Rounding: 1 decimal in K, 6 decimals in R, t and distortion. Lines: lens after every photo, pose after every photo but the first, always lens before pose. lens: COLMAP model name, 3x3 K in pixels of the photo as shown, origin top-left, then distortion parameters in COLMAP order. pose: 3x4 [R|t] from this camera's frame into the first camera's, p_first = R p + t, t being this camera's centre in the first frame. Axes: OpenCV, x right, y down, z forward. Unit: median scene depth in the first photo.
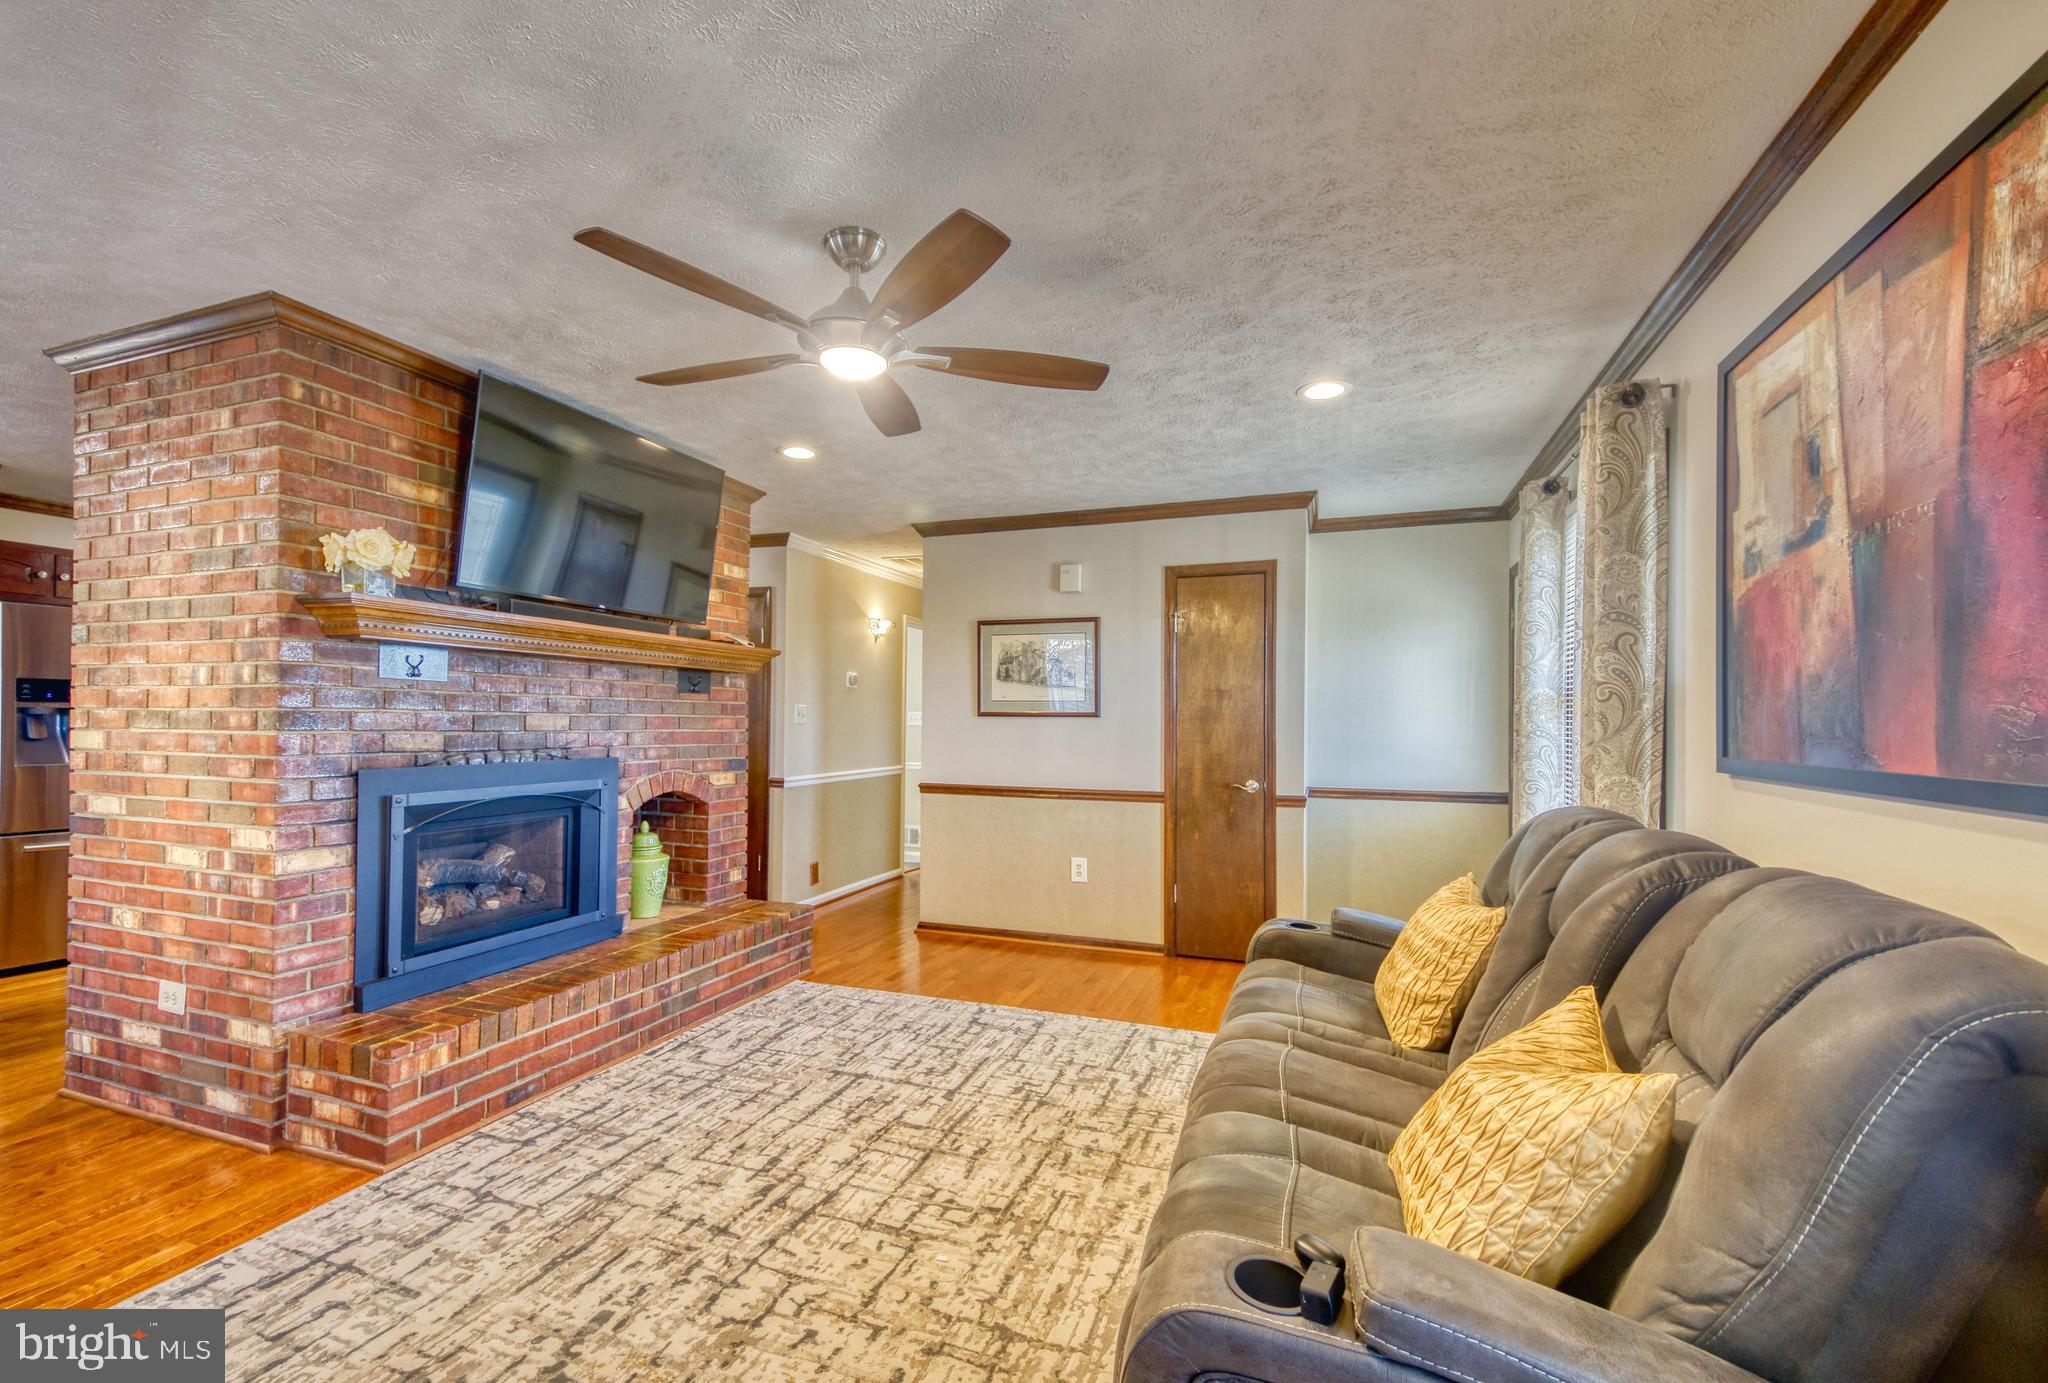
lens RADIAL K [[874.2, 0, 1016.4], [0, 874.2, 713.0], [0, 0, 1]] dist [-0.001053, -0.000164]
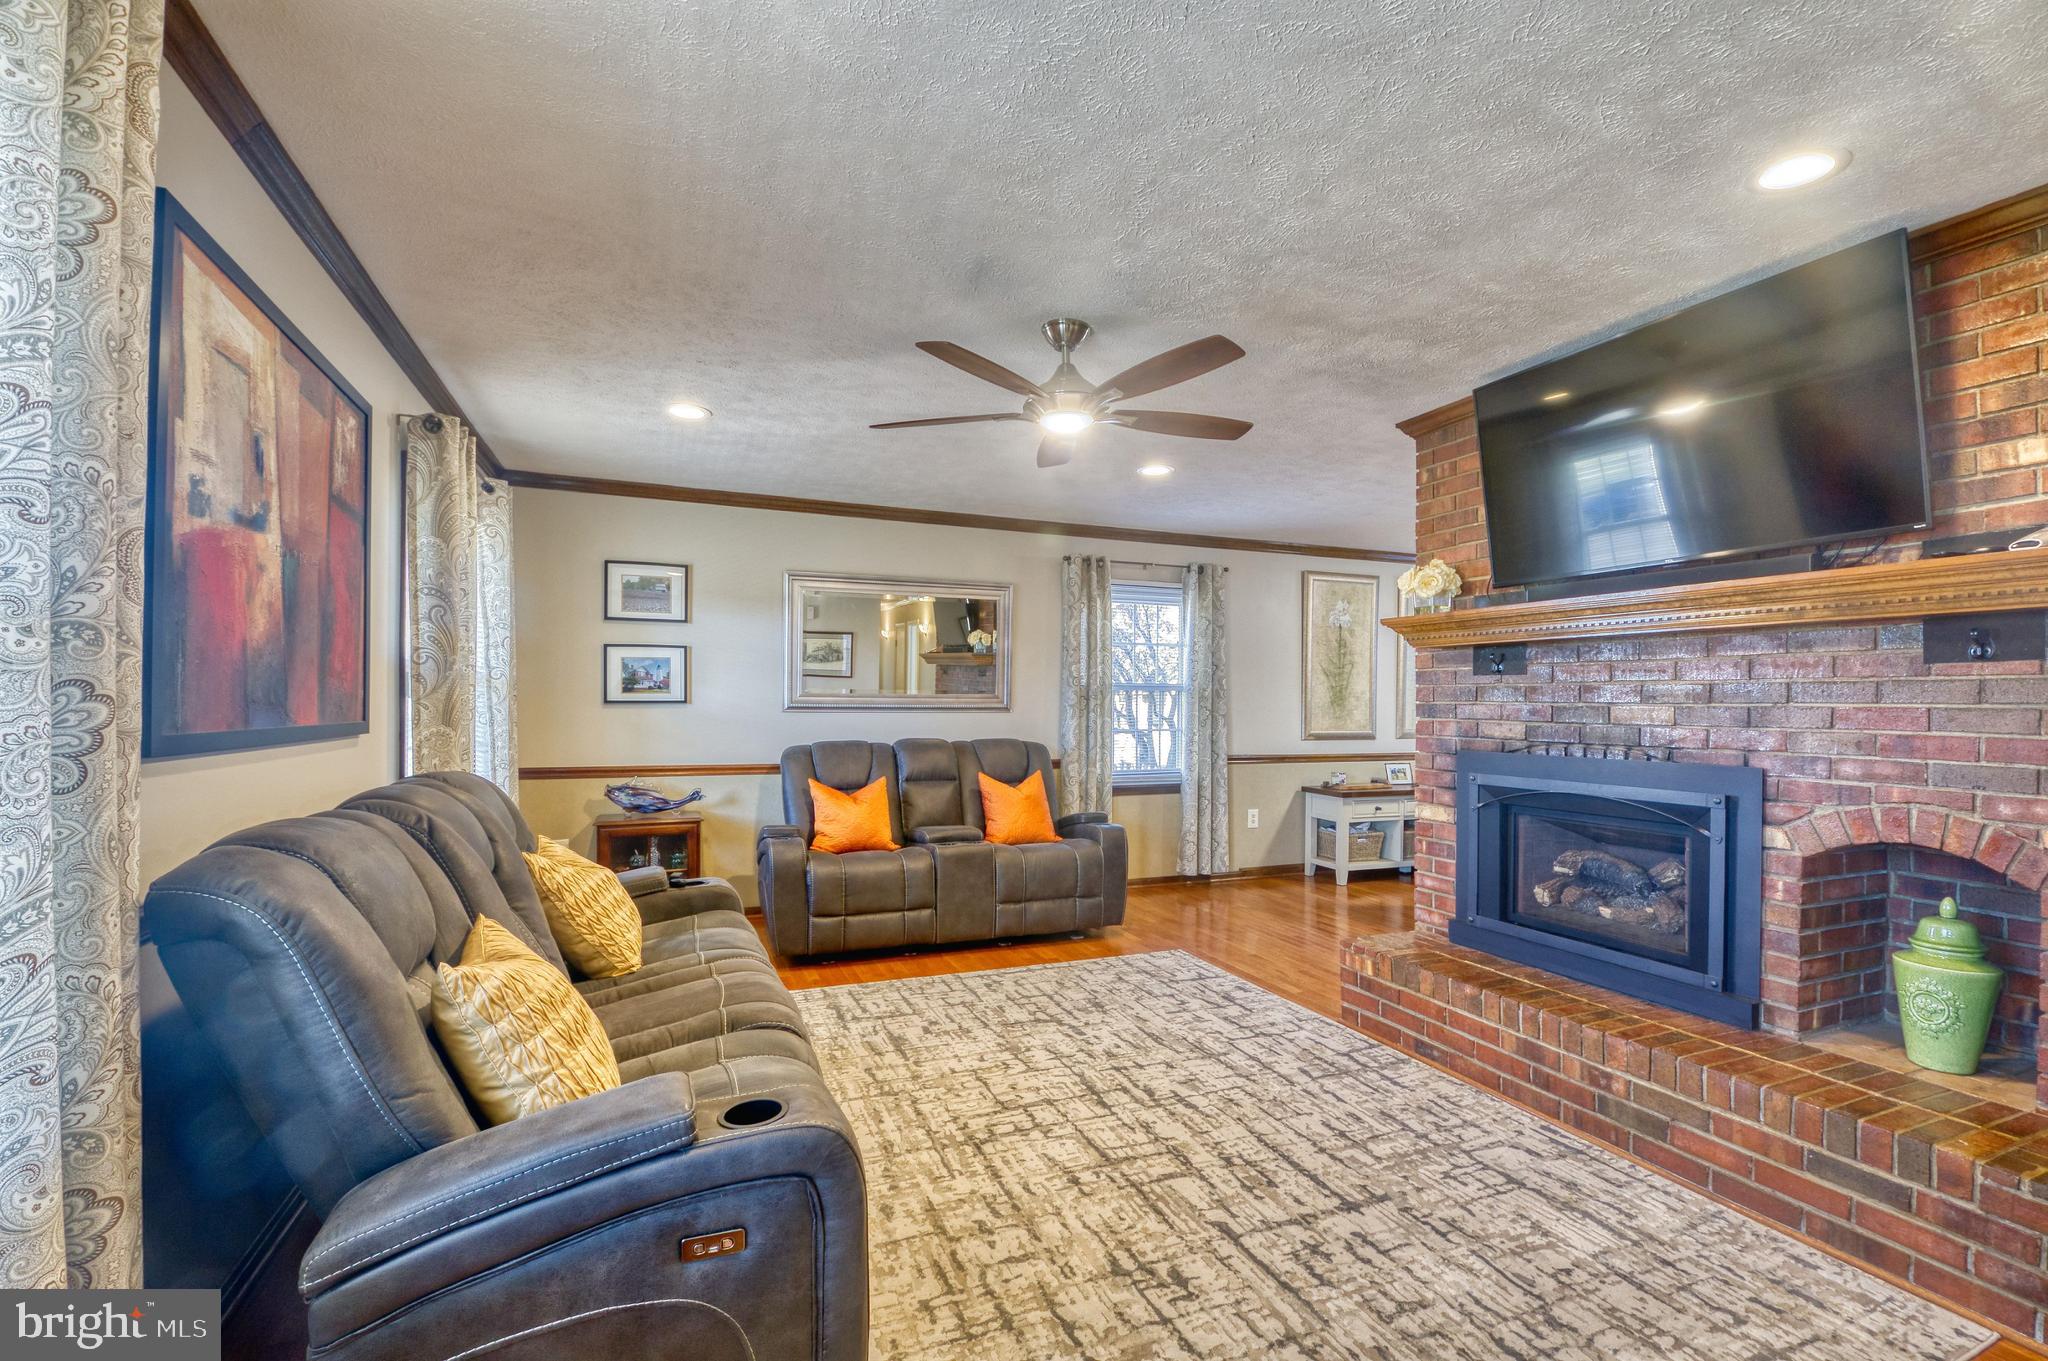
lens RADIAL K [[886.9, 0, 1021.2], [0, 886.9, 708.2], [0, 0, 1]] dist [-0.022366, -0.000433]
pose [[-0.745053, -0.011372, -0.666909, 0.485725], [-0.008882, 0.999935, -0.007129, 0.016682], [0.666947, 0.000612, -0.745105, 1.303006]]
